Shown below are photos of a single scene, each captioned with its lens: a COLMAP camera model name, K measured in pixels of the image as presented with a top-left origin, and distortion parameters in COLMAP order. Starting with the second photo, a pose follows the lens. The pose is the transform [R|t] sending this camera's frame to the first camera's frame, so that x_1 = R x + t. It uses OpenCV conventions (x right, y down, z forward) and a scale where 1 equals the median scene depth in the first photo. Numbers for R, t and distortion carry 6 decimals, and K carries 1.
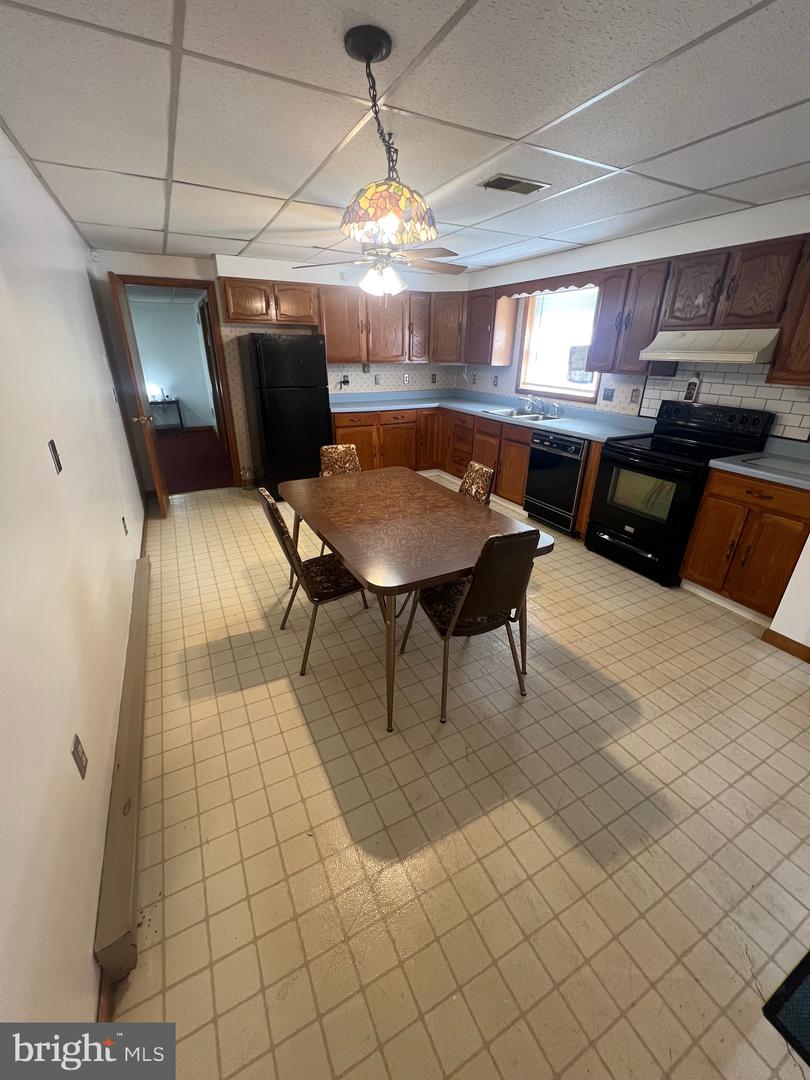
lens RADIAL K [[434.7, 0, 407.2], [0, 434.7, 537.4], [0, 0, 1]] dist [-0.003636, 0.000724]
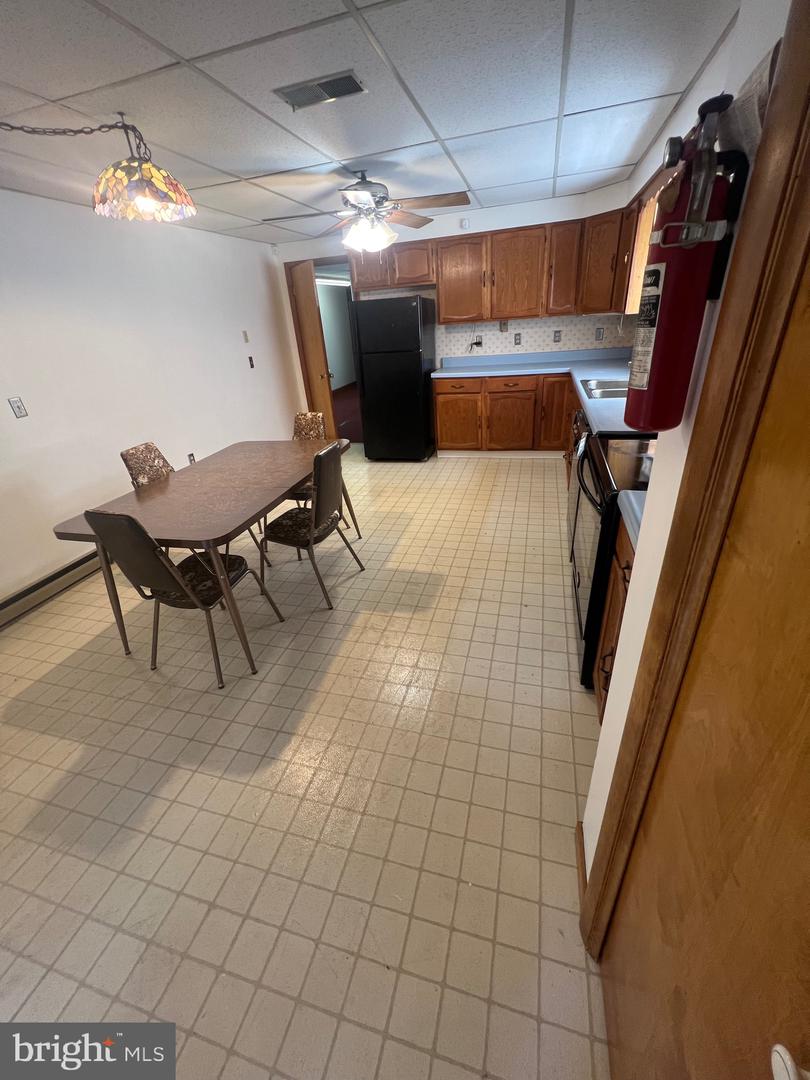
lens RADIAL K [[434.7, 0, 407.8], [0, 434.7, 537.8], [0, 0, 1]] dist [-0.003636, 0.000724]
pose [[0.724664, 0.256414, -0.639620, 1.025289], [-0.199257, 0.966513, 0.161710, -0.185552], [0.659665, 0.010263, 0.751489, 0.506763]]
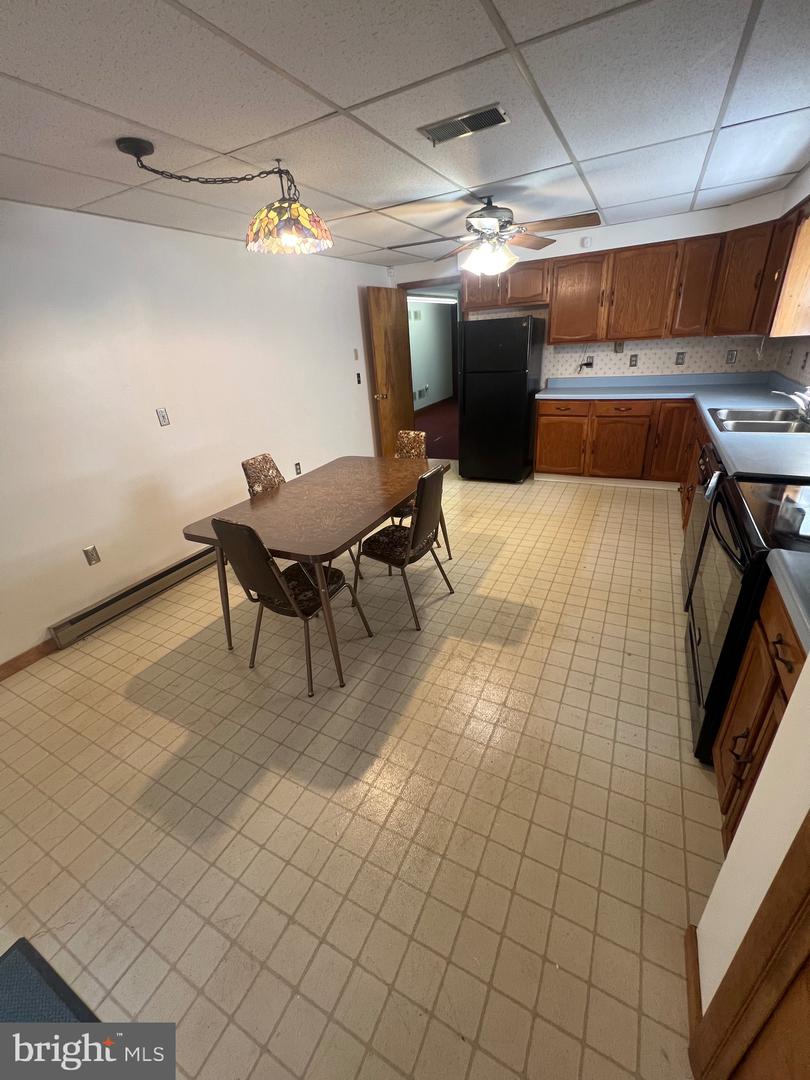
lens RADIAL K [[434.7, 0, 407.3], [0, 434.7, 537.7], [0, 0, 1]] dist [-0.003636, 0.000724]
pose [[0.571062, 0.297633, -0.765051, 0.979821], [-0.256780, 0.949956, 0.177898, -0.204001], [0.779713, 0.094859, 0.618910, 0.483752]]
